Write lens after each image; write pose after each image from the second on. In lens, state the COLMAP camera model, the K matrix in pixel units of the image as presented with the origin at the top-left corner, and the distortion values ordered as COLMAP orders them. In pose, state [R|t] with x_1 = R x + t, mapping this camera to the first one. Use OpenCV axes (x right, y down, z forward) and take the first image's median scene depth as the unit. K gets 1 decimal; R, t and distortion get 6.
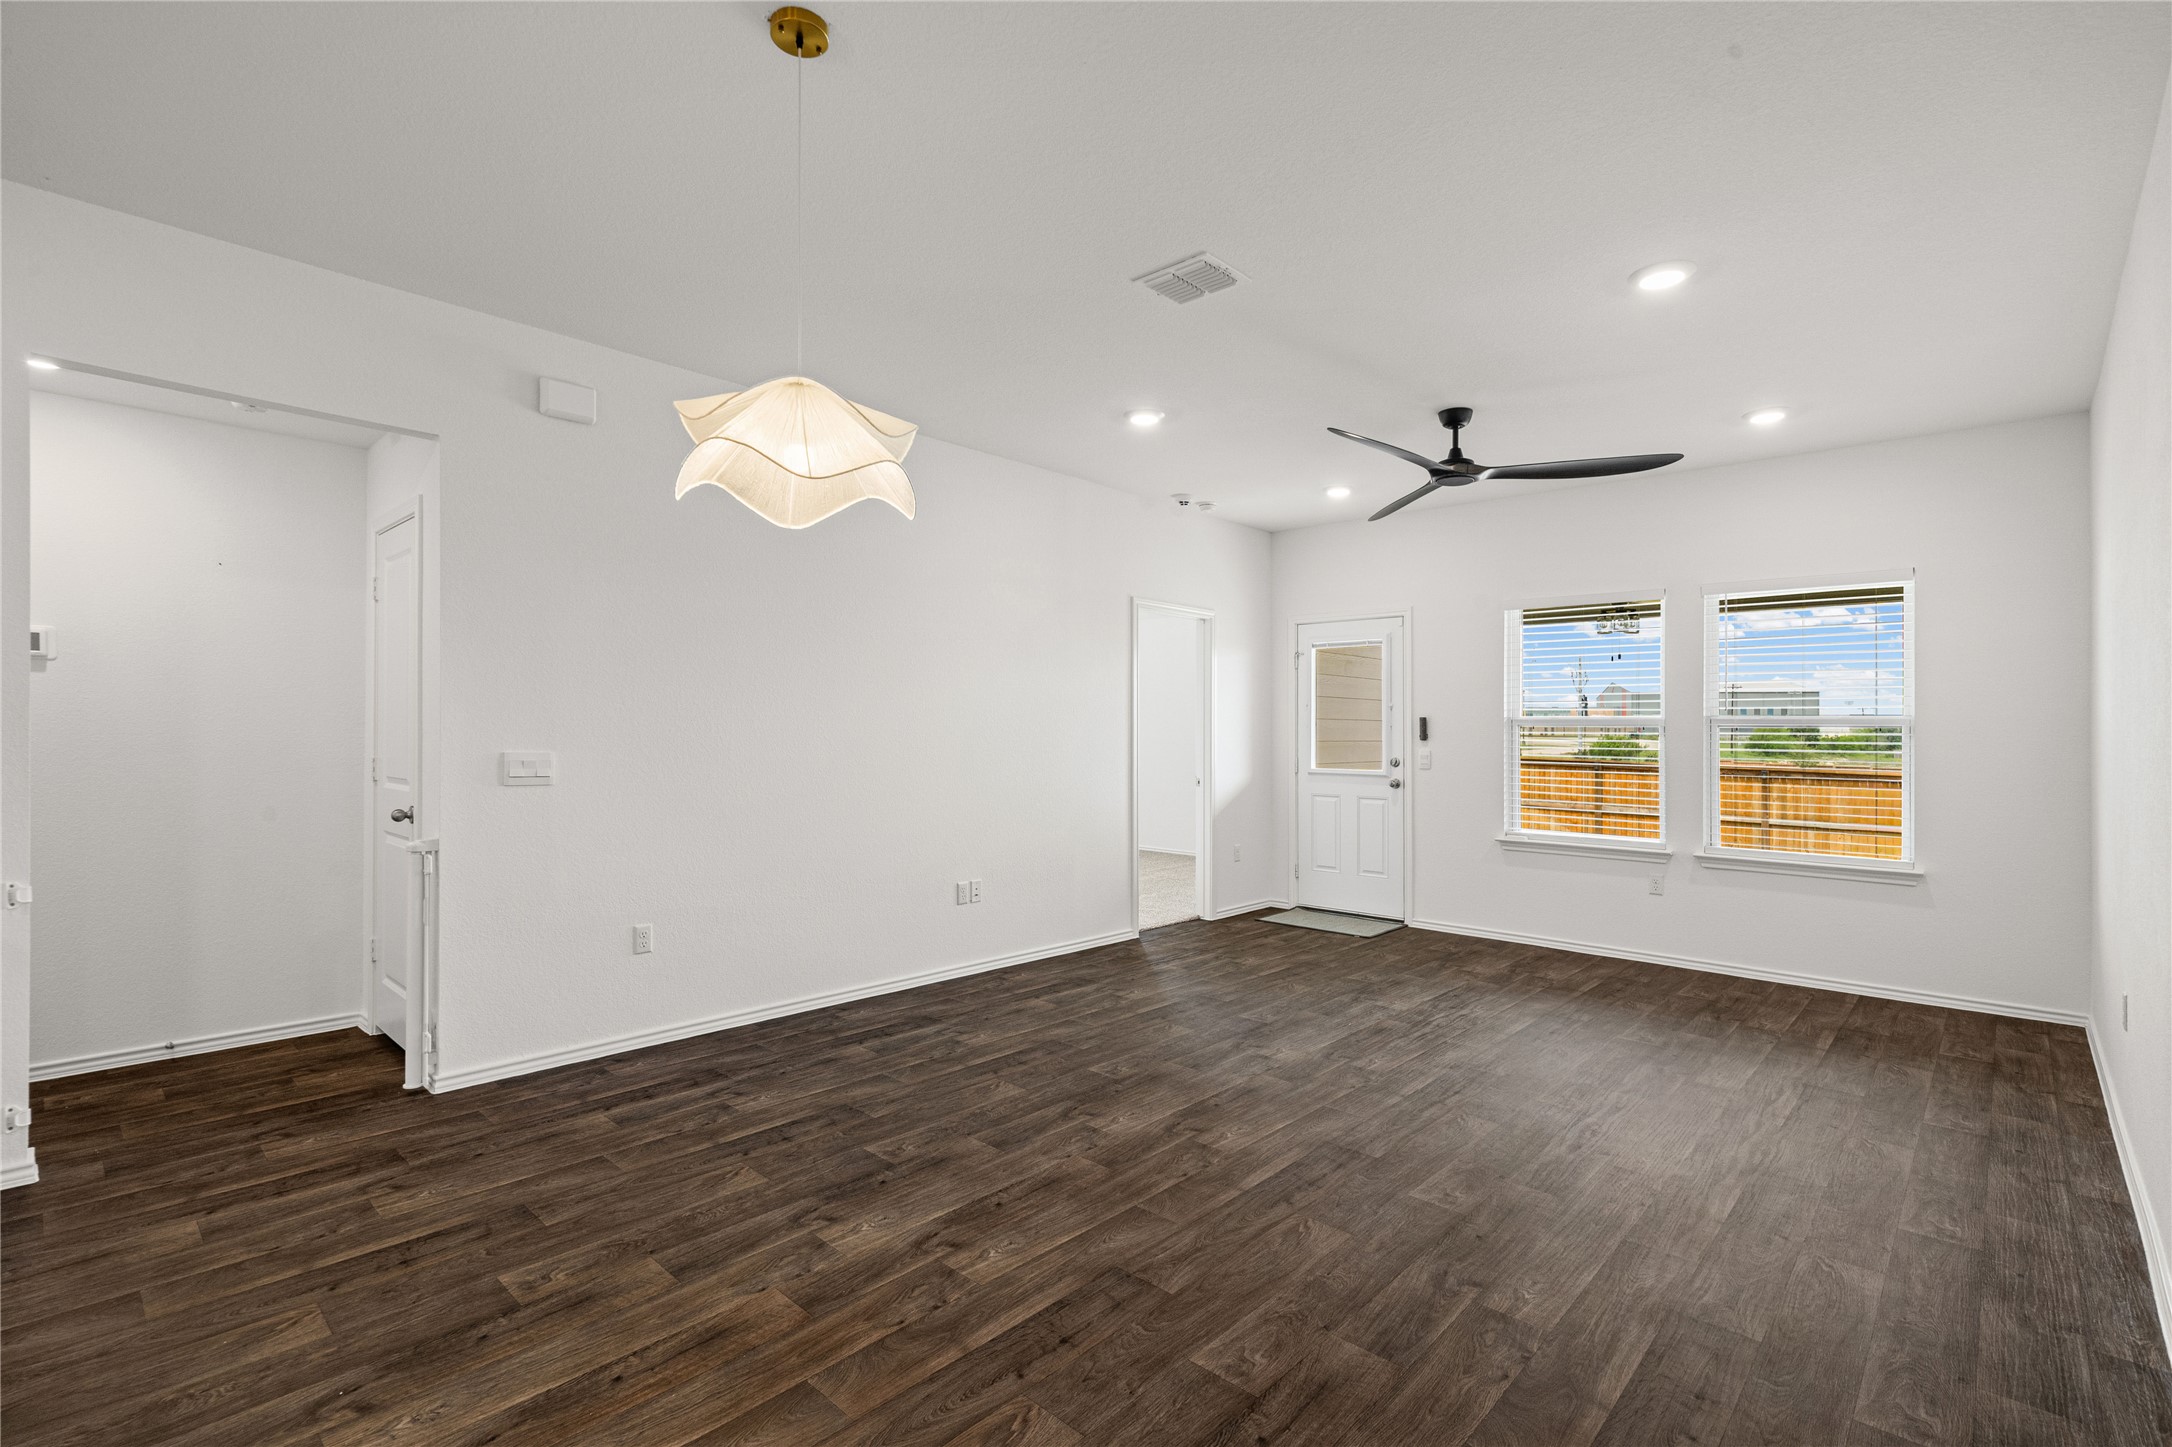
lens RADIAL K [[985.4, 0, 1084.5], [0, 985.4, 694.0], [0, 0, 1]] dist [0.000643, -0.001237]
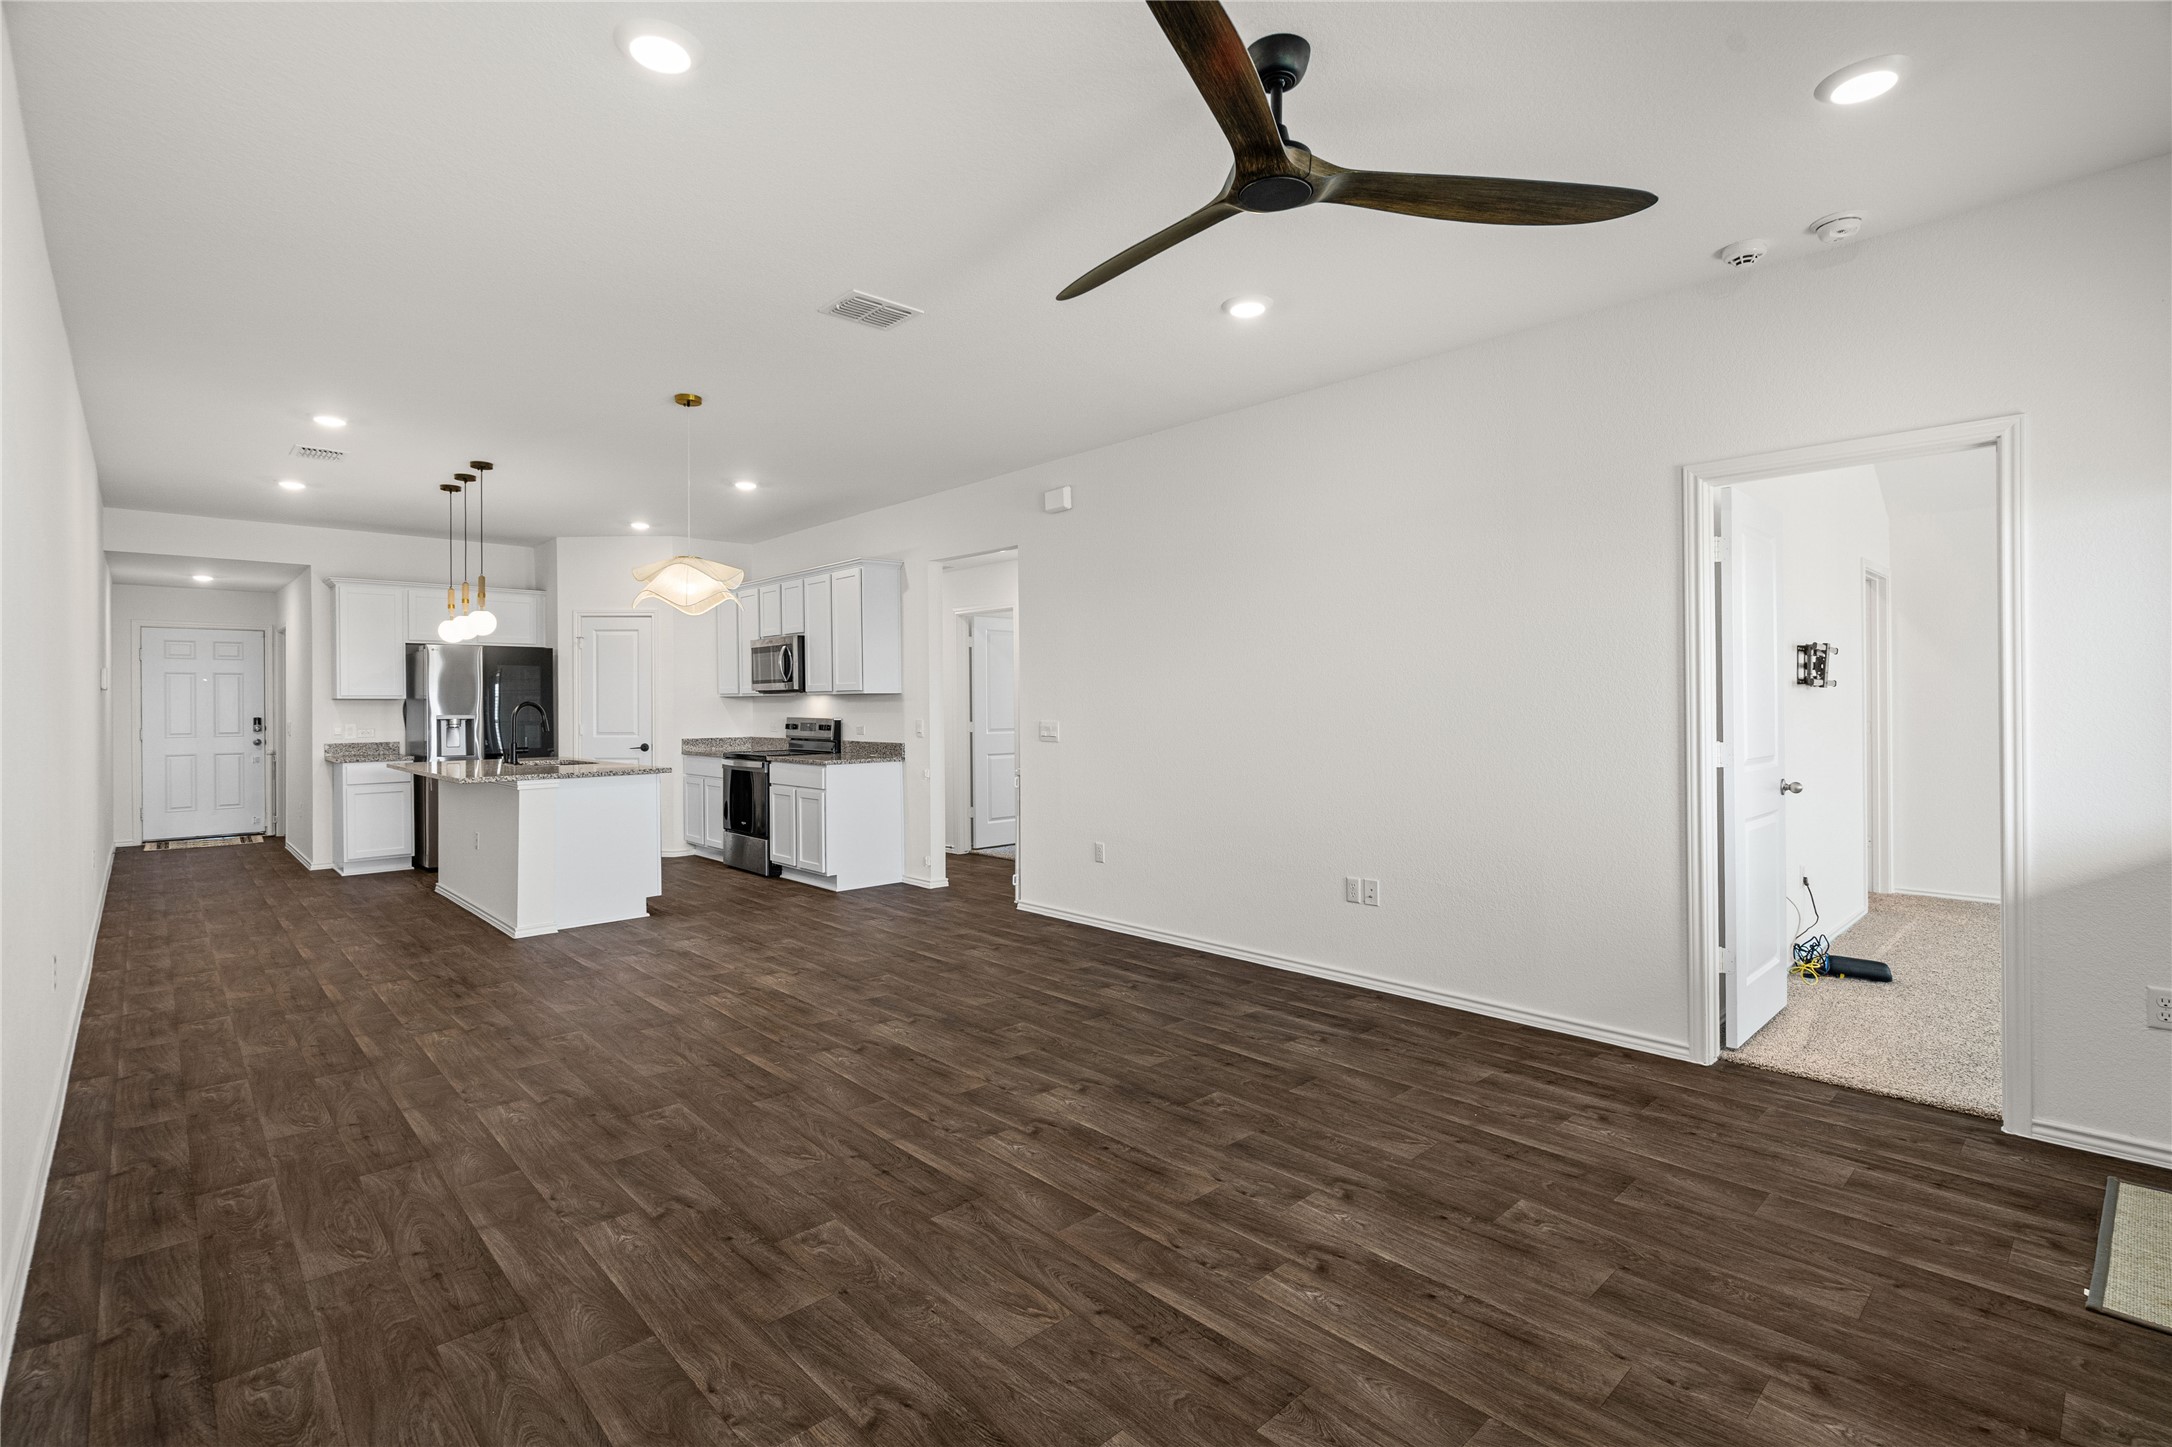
lens RADIAL K [[1009.9, 0, 1087.7], [0, 1009.9, 702.3], [0, 0, 1]] dist [-0.001558, -0.000395]
pose [[-0.066084, -0.014113, -0.997714, 0.406113], [0.043301, 0.998917, -0.016999, 0.021121], [0.996874, -0.044325, -0.065402, 0.430222]]
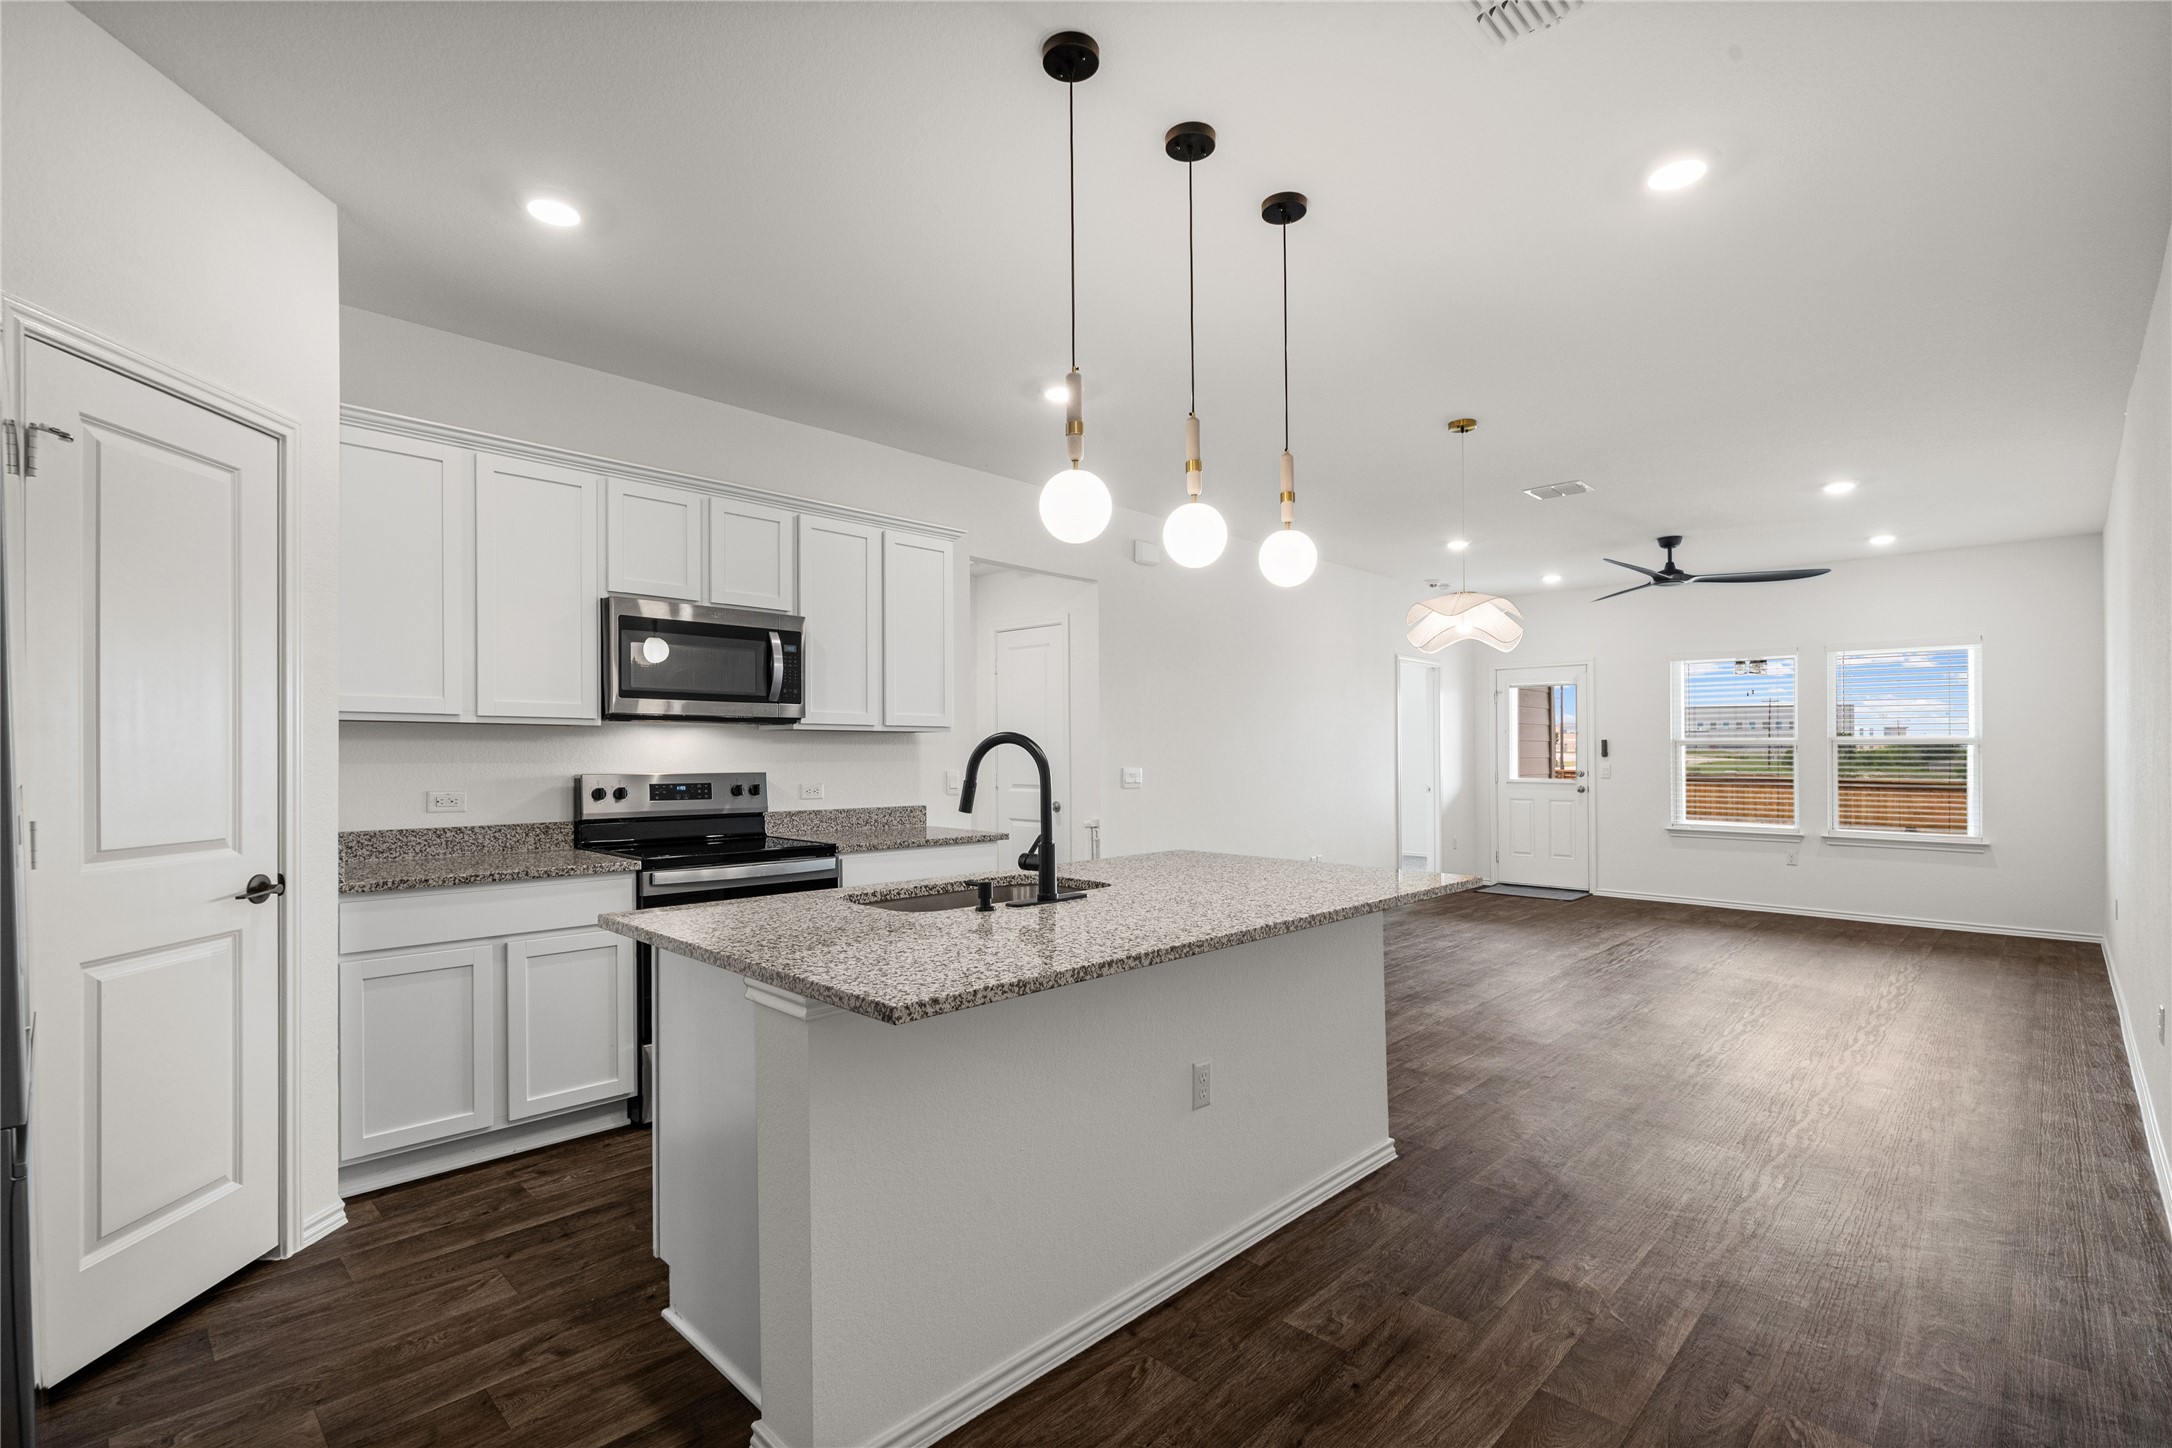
lens RADIAL K [[986.5, 0, 1079.7], [0, 986.5, 728.5], [0, 0, 1]] dist [-0.002260, 0.000645]
pose [[0.999762, -0.008808, -0.019956, -0.127376], [0.009106, 0.999848, 0.014887, -0.006887], [0.019822, -0.015065, 0.999690, -0.134358]]
